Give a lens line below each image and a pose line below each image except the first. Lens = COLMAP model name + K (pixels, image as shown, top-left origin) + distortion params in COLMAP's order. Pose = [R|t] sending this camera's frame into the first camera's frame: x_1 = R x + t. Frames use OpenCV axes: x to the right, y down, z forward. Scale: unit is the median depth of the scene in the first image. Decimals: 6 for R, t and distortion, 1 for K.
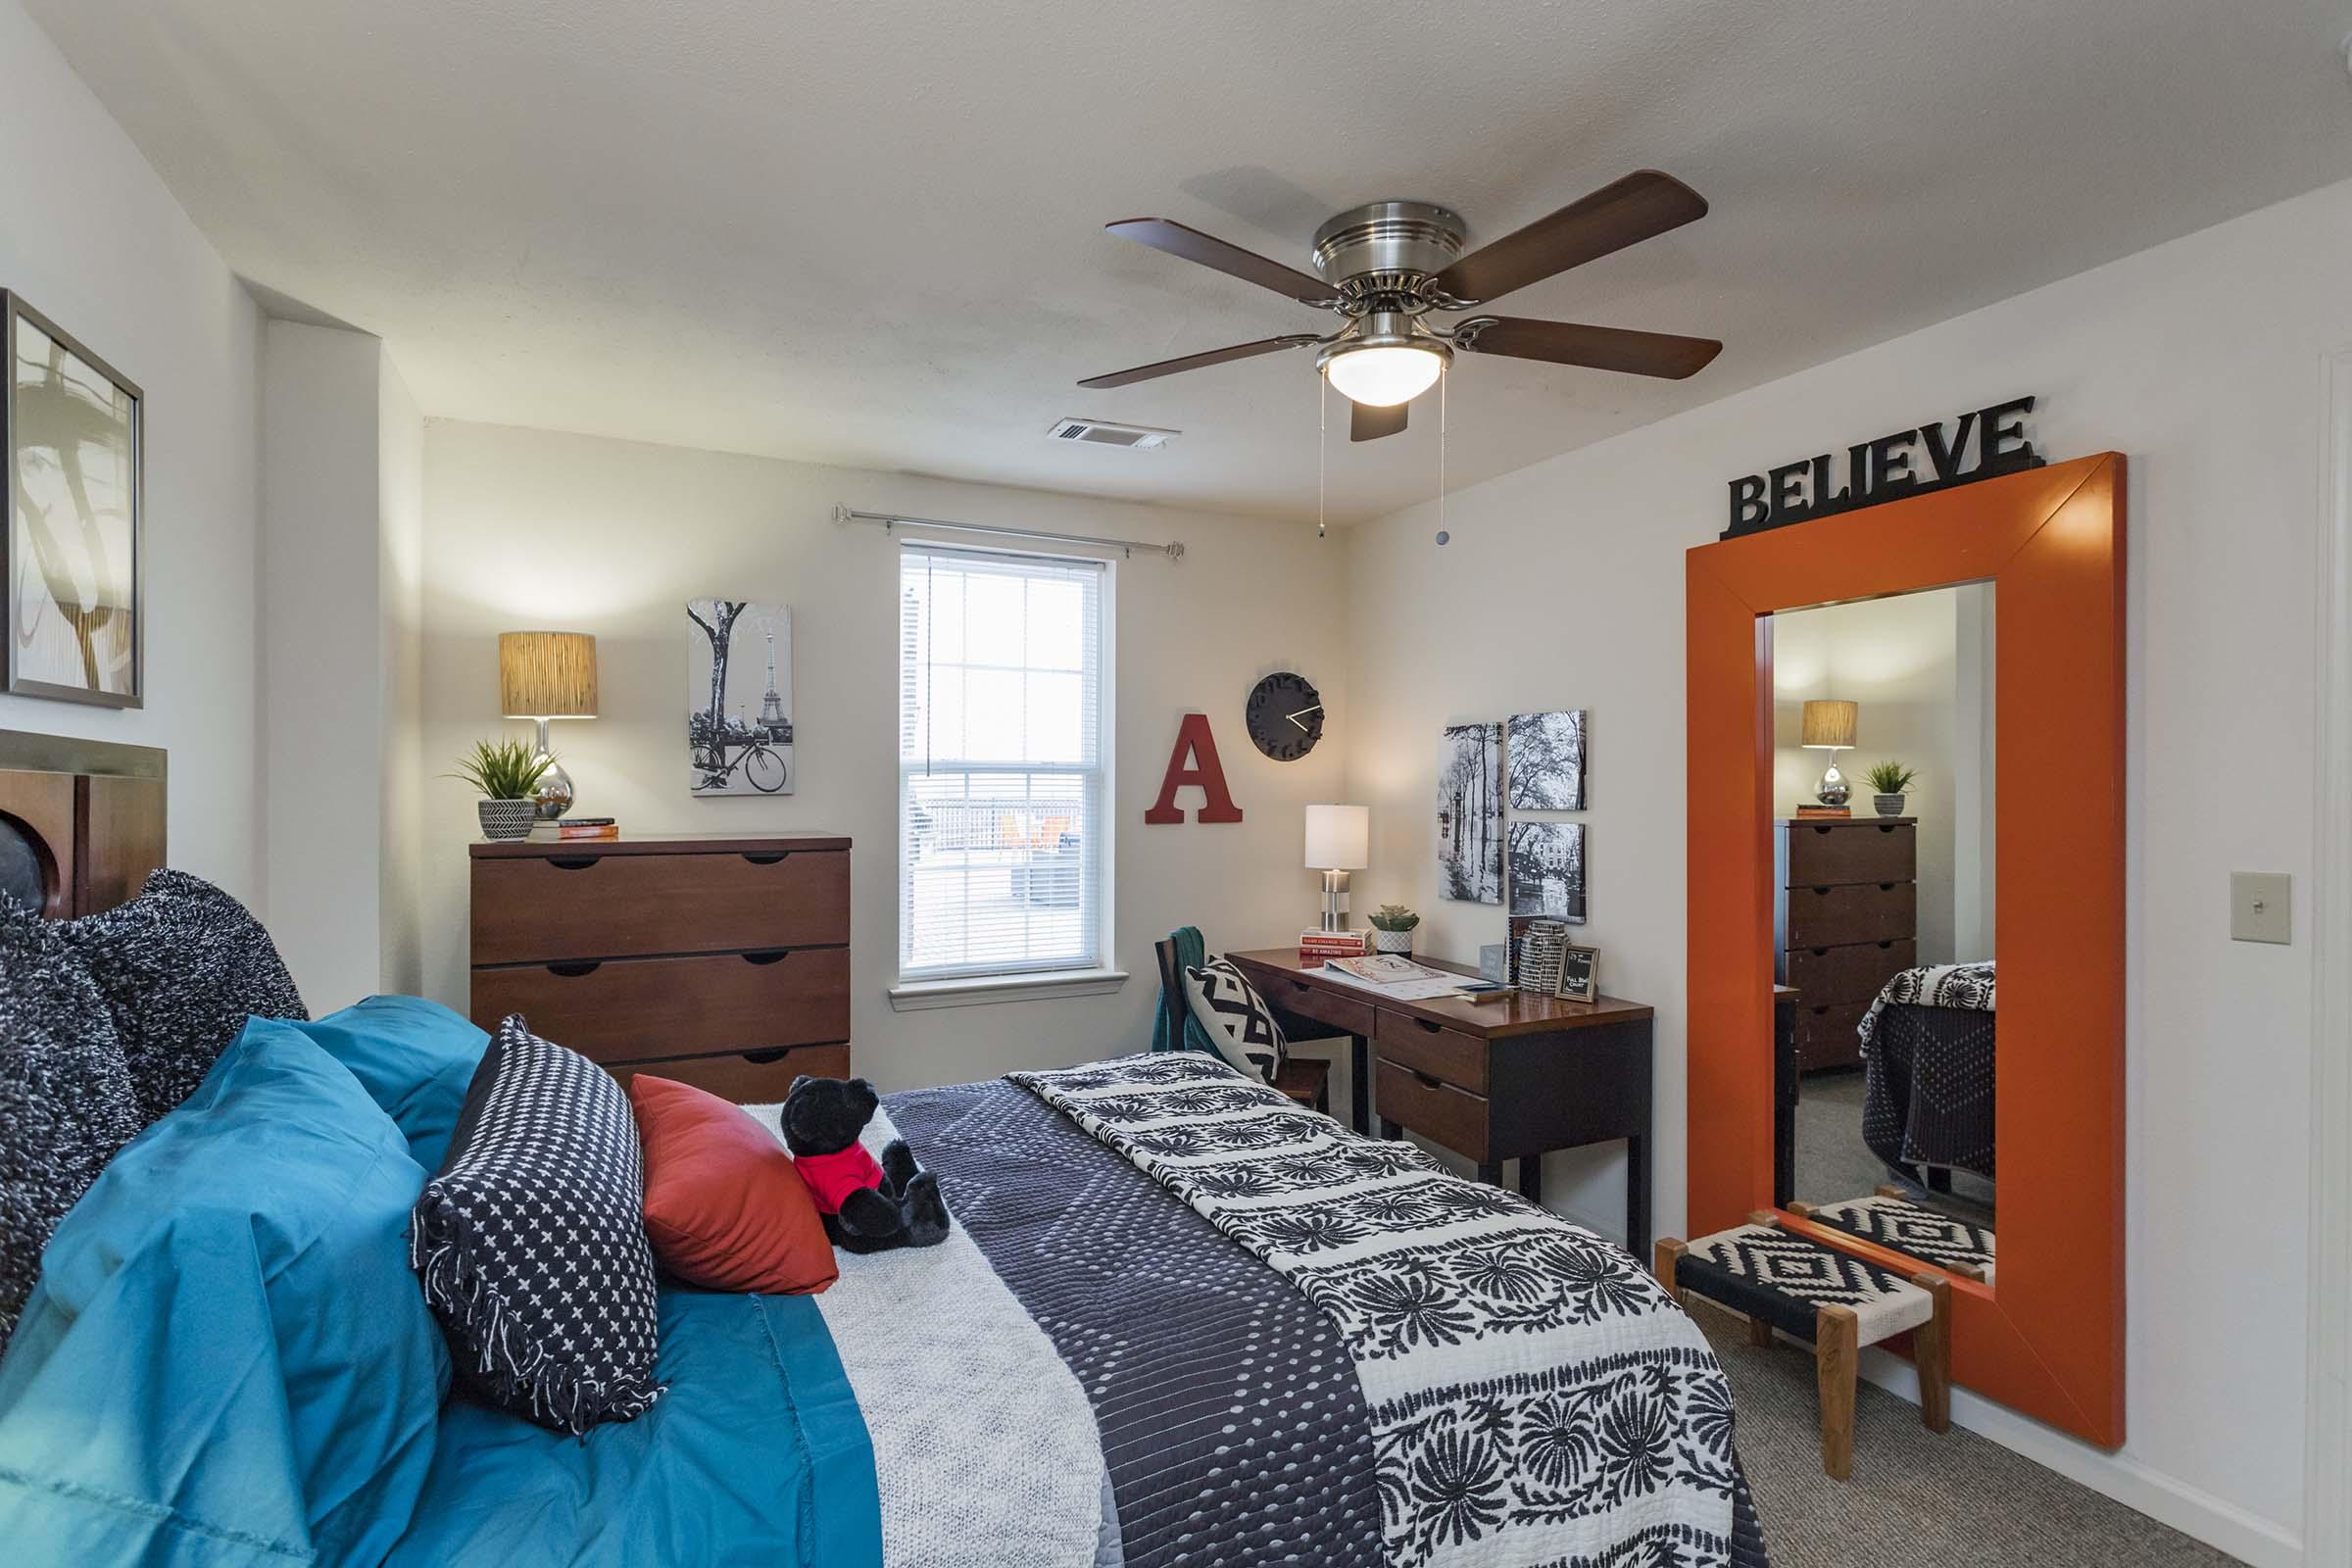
lens RADIAL K [[1068.3, 0, 1176.0], [0, 1068.3, 784.0], [0, 0, 1]] dist [0.017925, 0.000140]
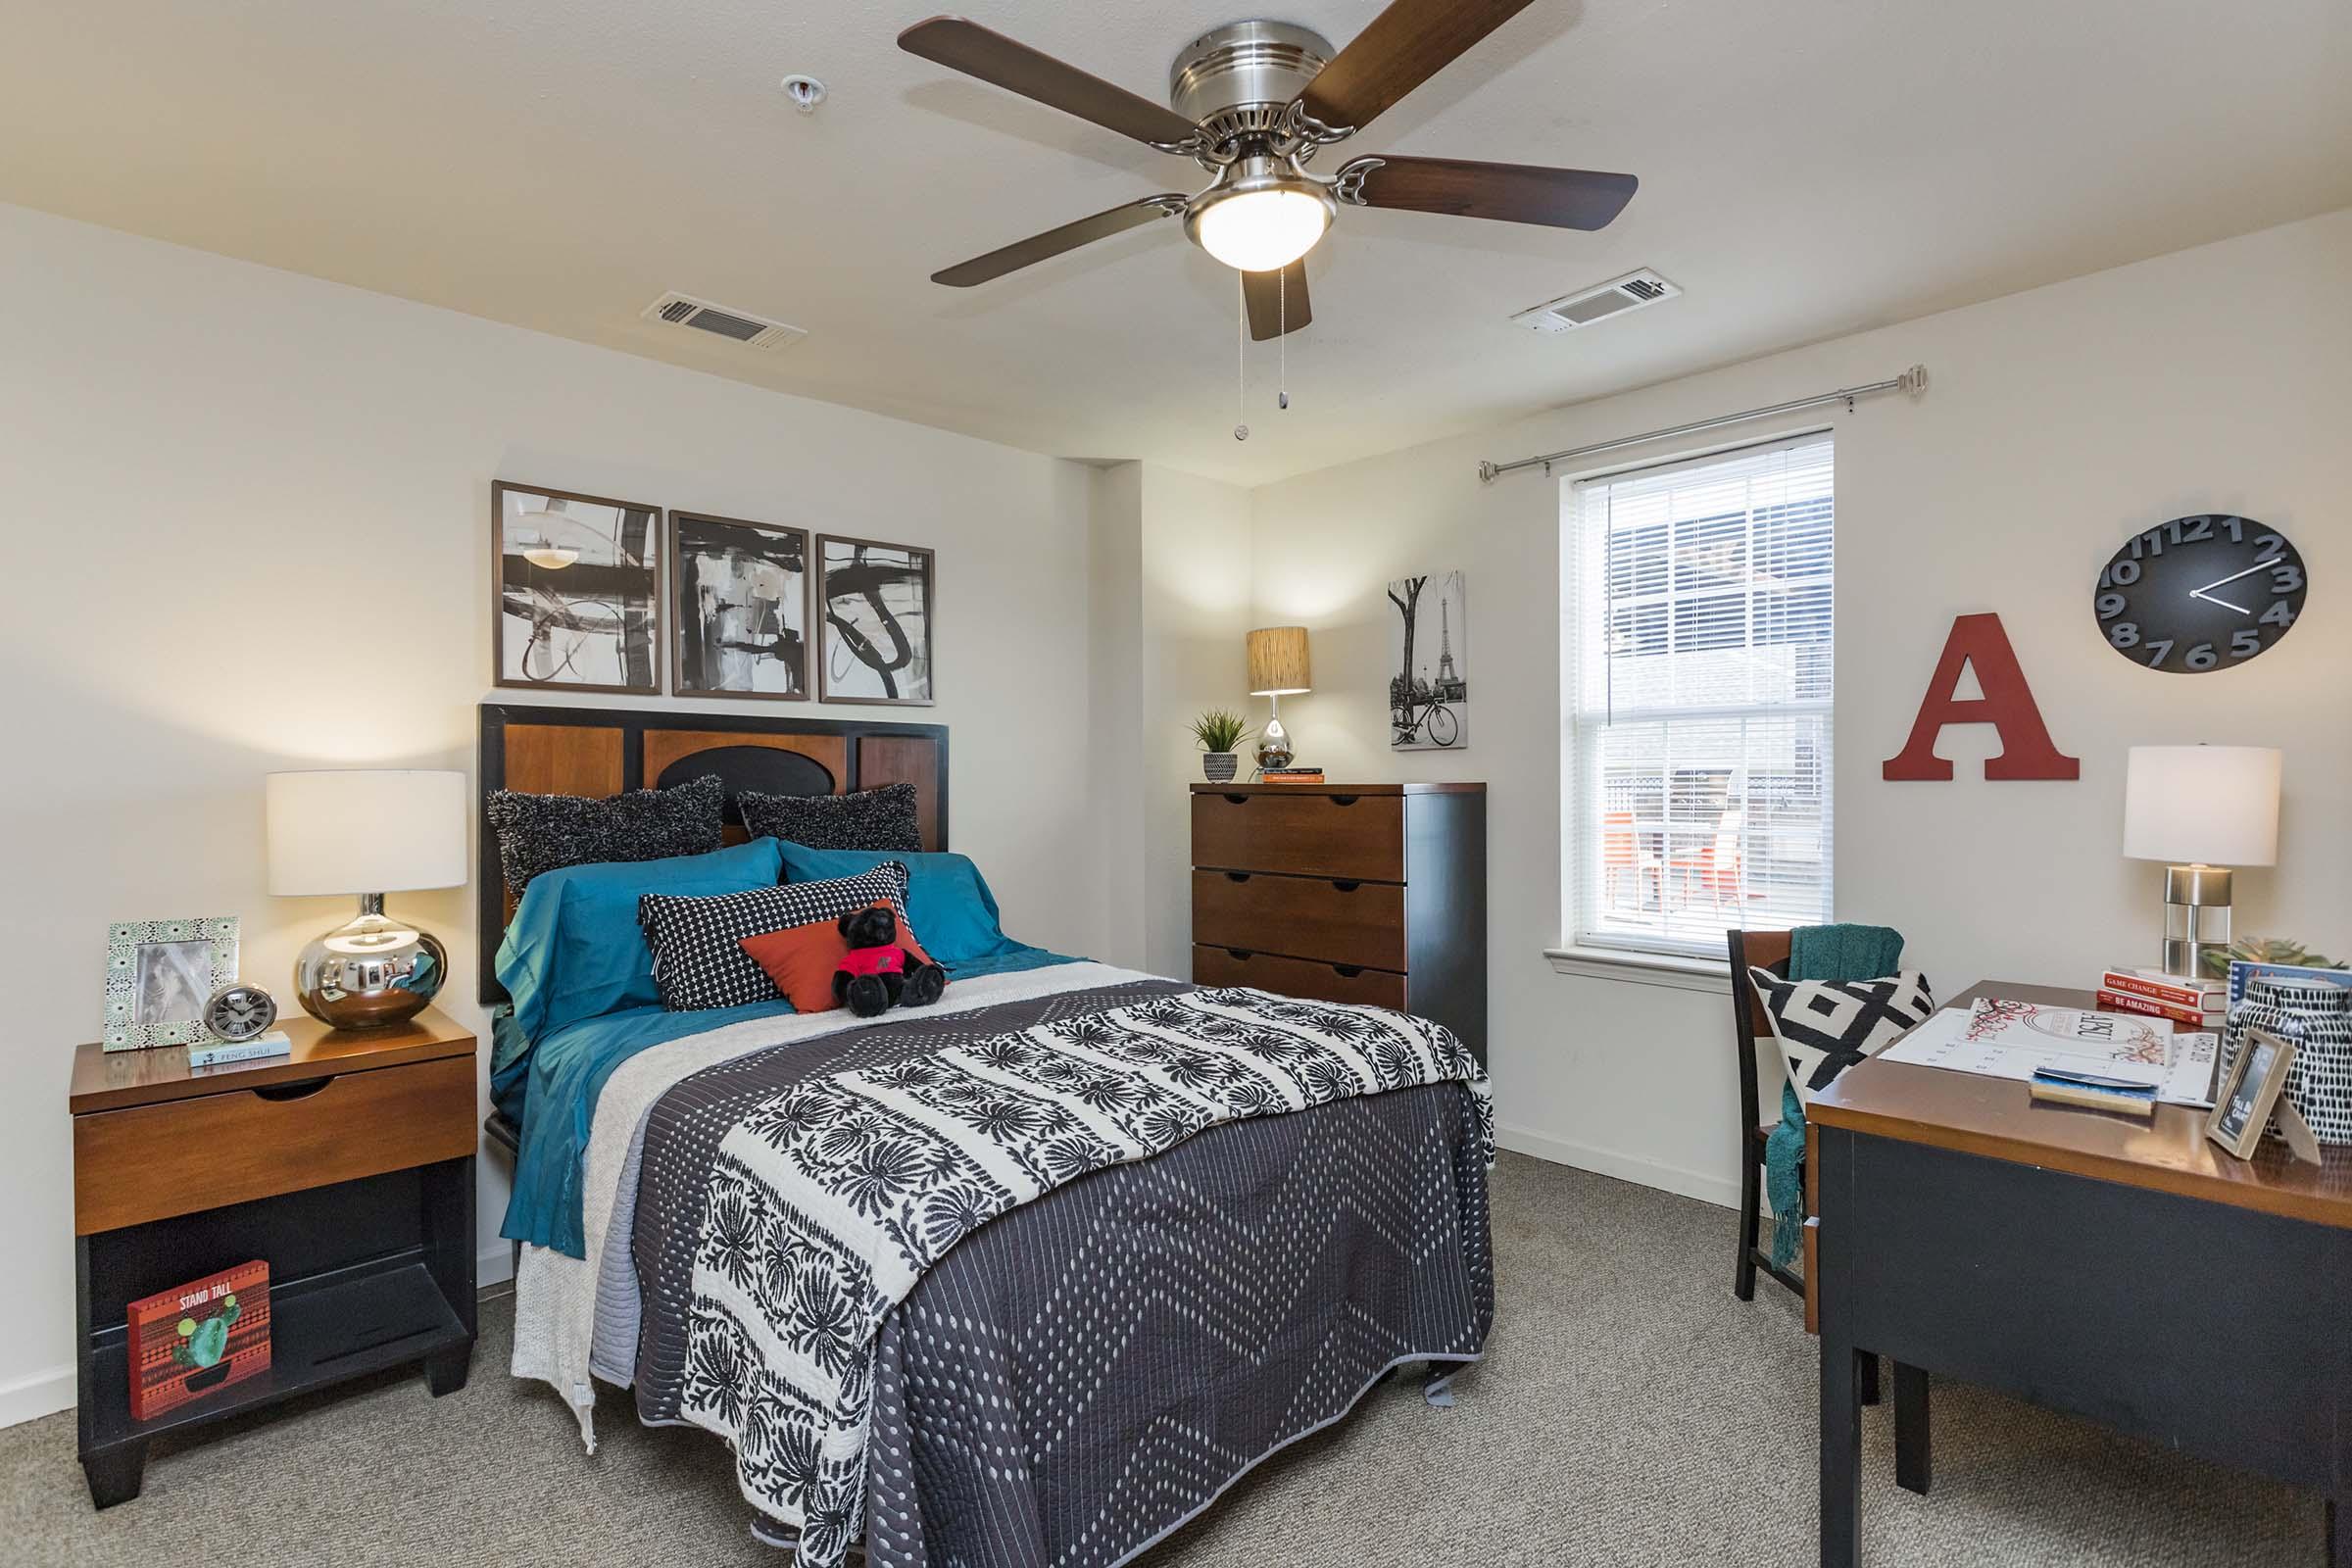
lens RADIAL K [[1101.8, 0, 1176.0], [0, 1101.8, 784.0], [0, 0, 1]] dist [-0.003751, -0.000121]
pose [[0.333960, 0.004532, -0.942577, 0.640249], [0.009021, 0.999927, 0.008003, 0.038195], [0.942544, -0.011175, 0.333894, 0.405386]]
